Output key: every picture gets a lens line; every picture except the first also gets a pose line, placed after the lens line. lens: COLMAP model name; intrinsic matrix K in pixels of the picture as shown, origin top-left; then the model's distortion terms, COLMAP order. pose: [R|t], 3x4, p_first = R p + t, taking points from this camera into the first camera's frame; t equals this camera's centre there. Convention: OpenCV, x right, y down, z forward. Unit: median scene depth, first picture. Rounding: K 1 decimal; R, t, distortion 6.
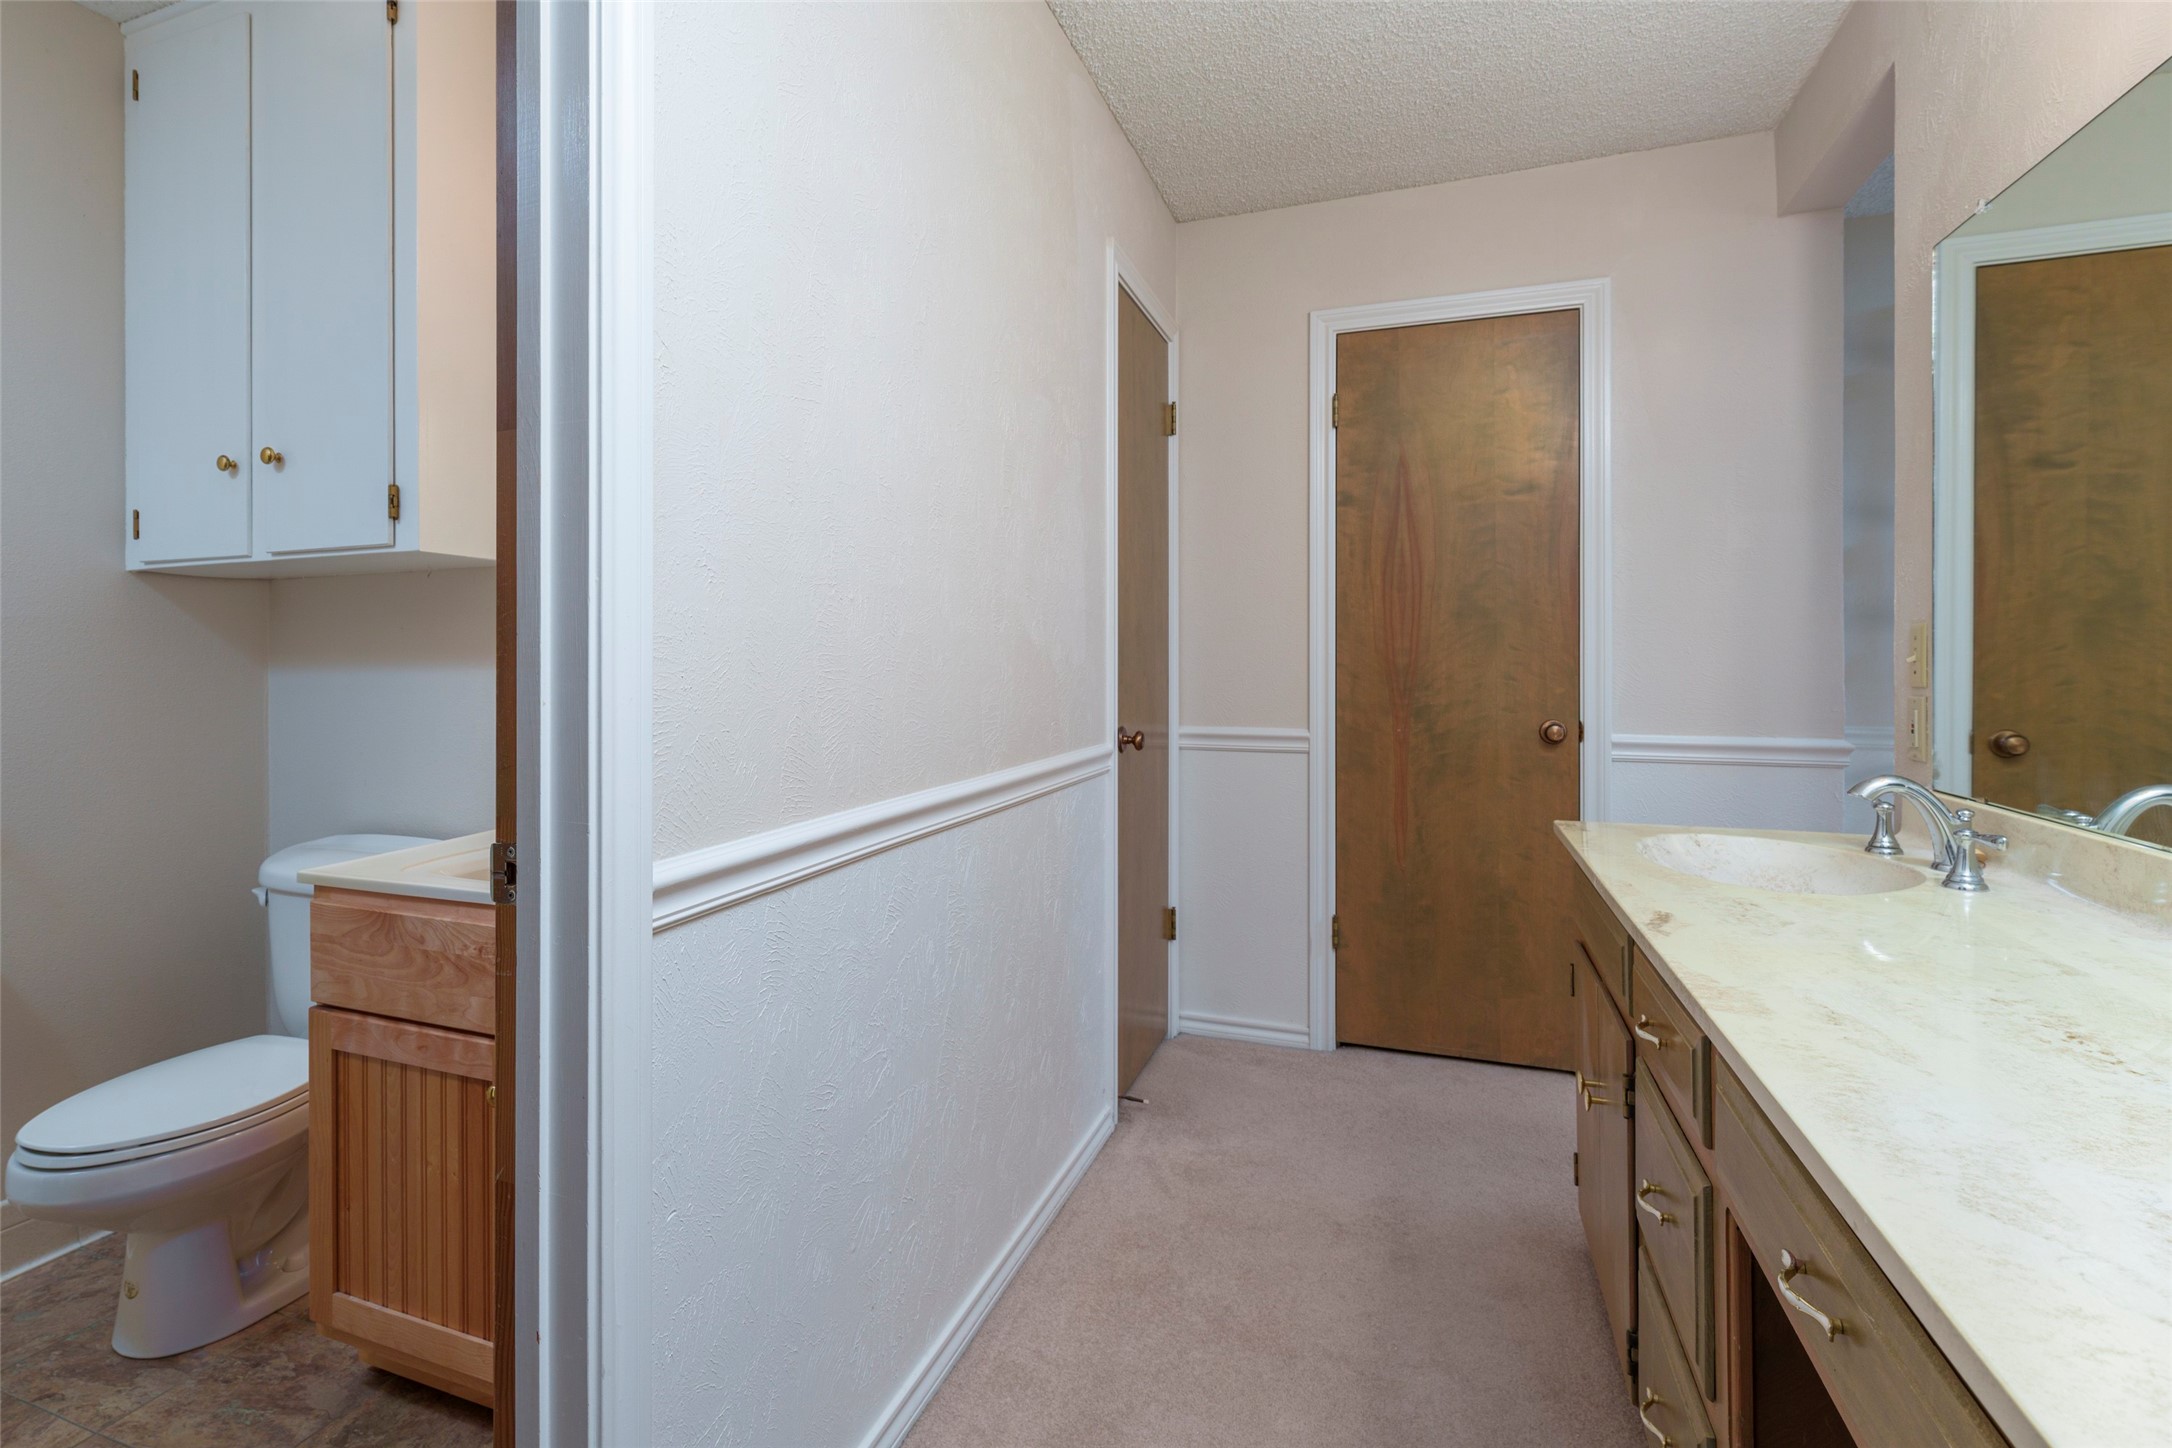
lens RADIAL K [[1074.8, 0, 957.7], [0, 1074.8, 657.6], [0, 0, 1]] dist [0.001897, 0.000316]
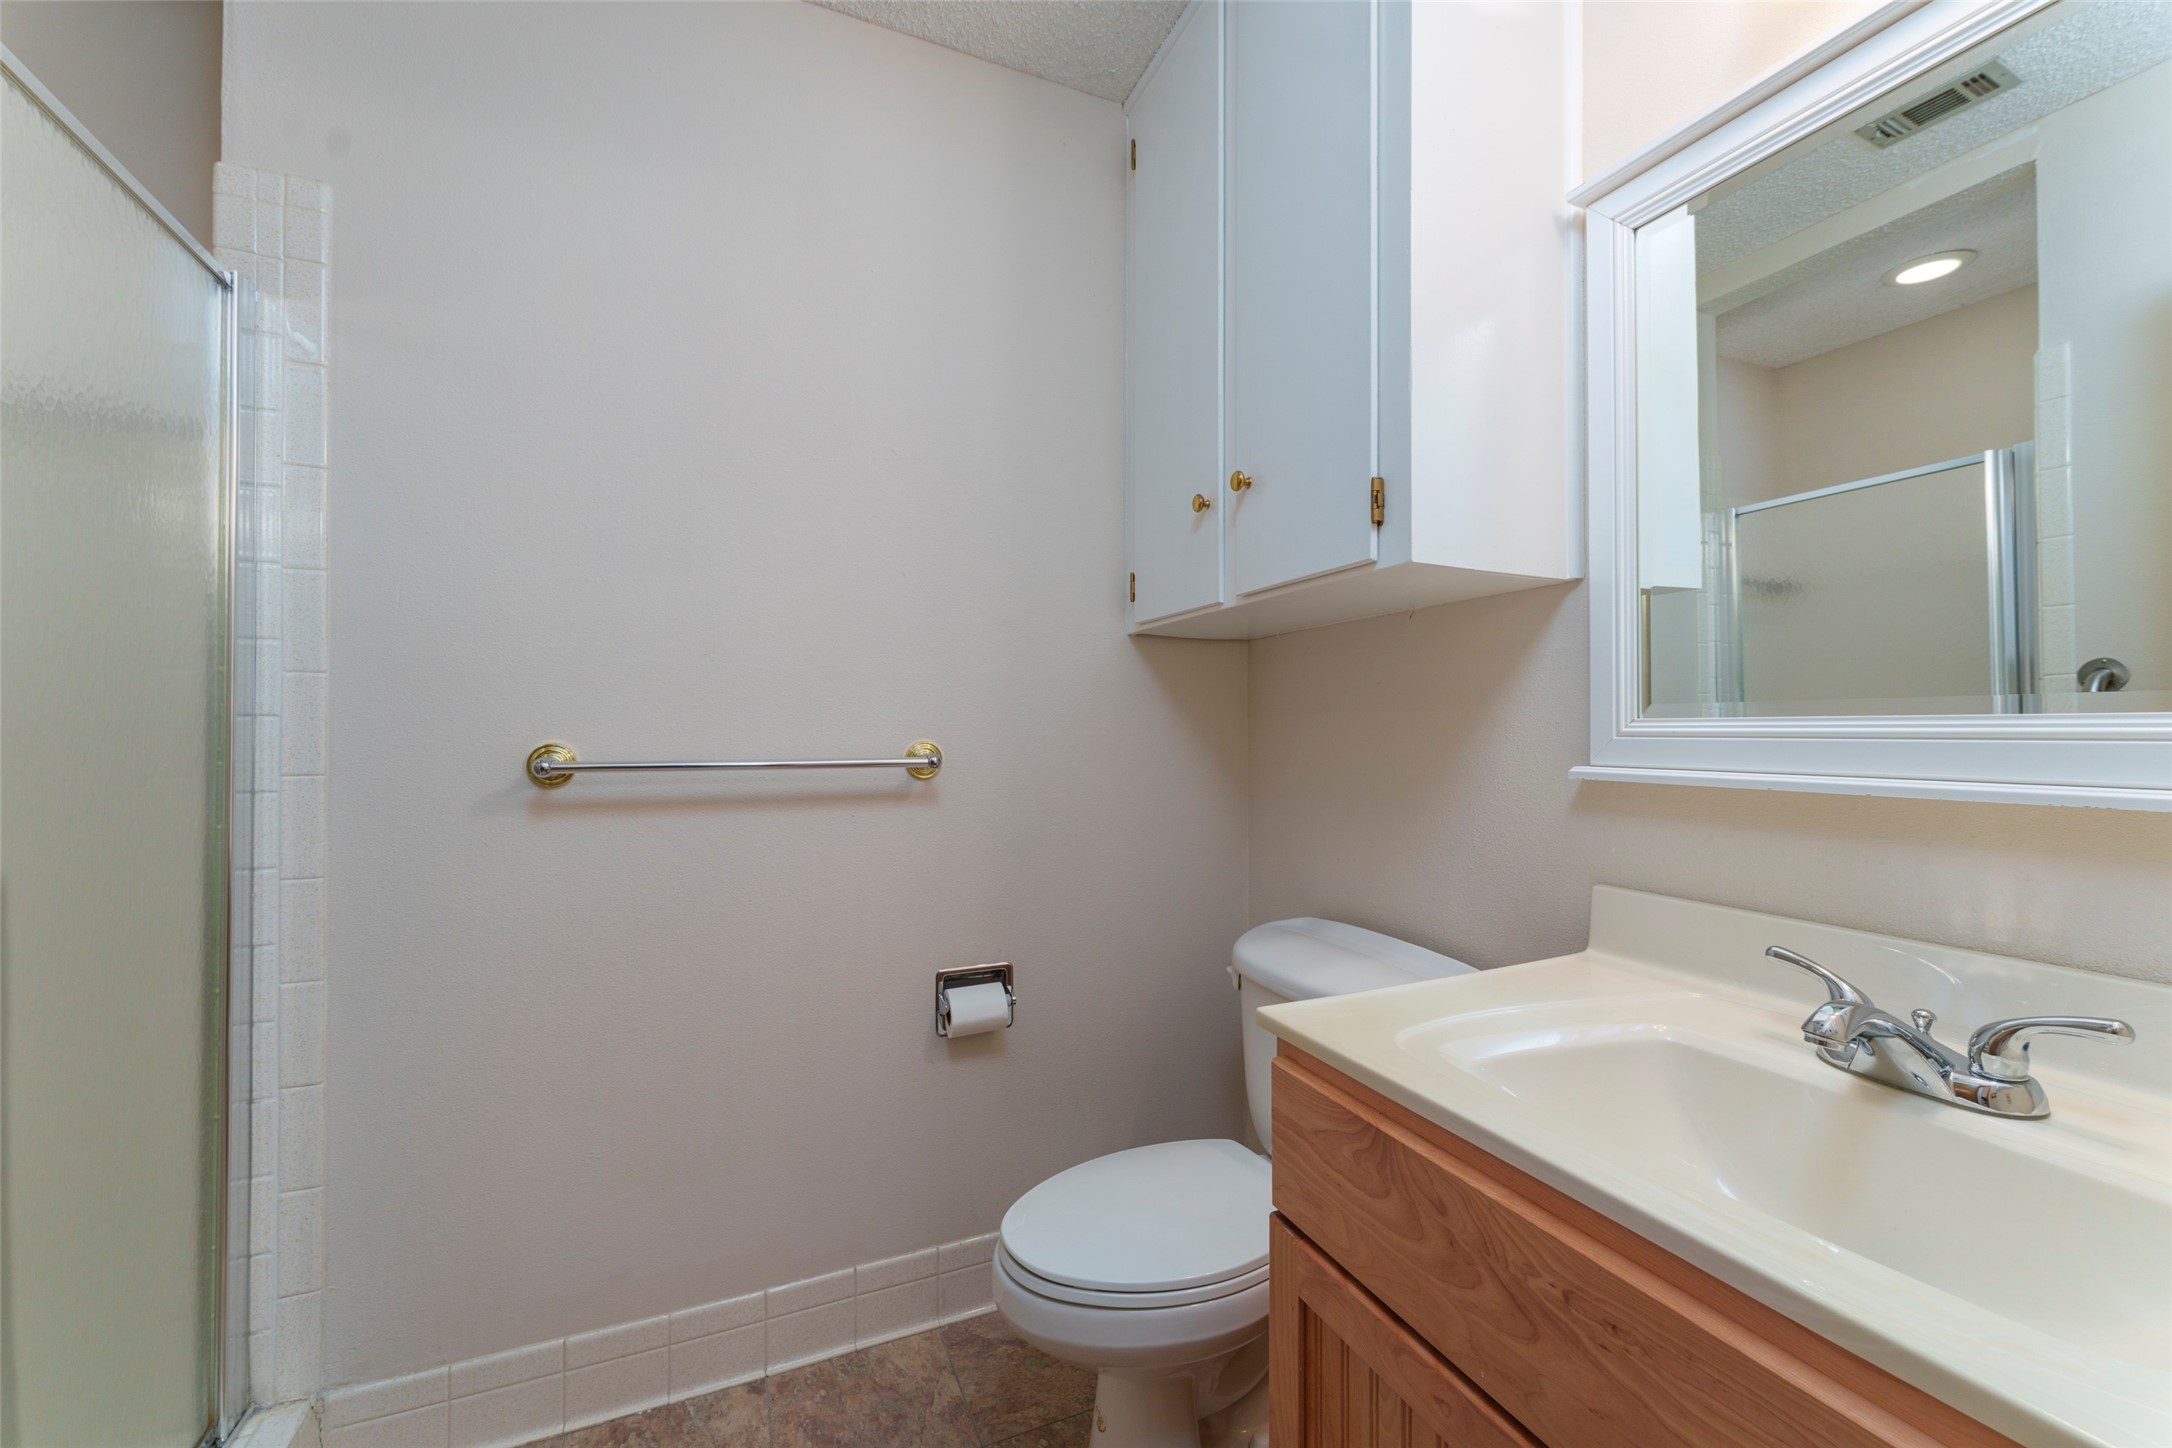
lens RADIAL K [[875.4, 0, 1083.3], [0, 875.4, 723.5], [0, 0, 1]] dist [0.000186, -0.000067]
pose [[0.713477, -0.000790, -0.700678, -0.298297], [-0.004319, 0.999975, -0.005526, 0.014284], [0.700666, 0.006969, 0.713456, 0.519956]]
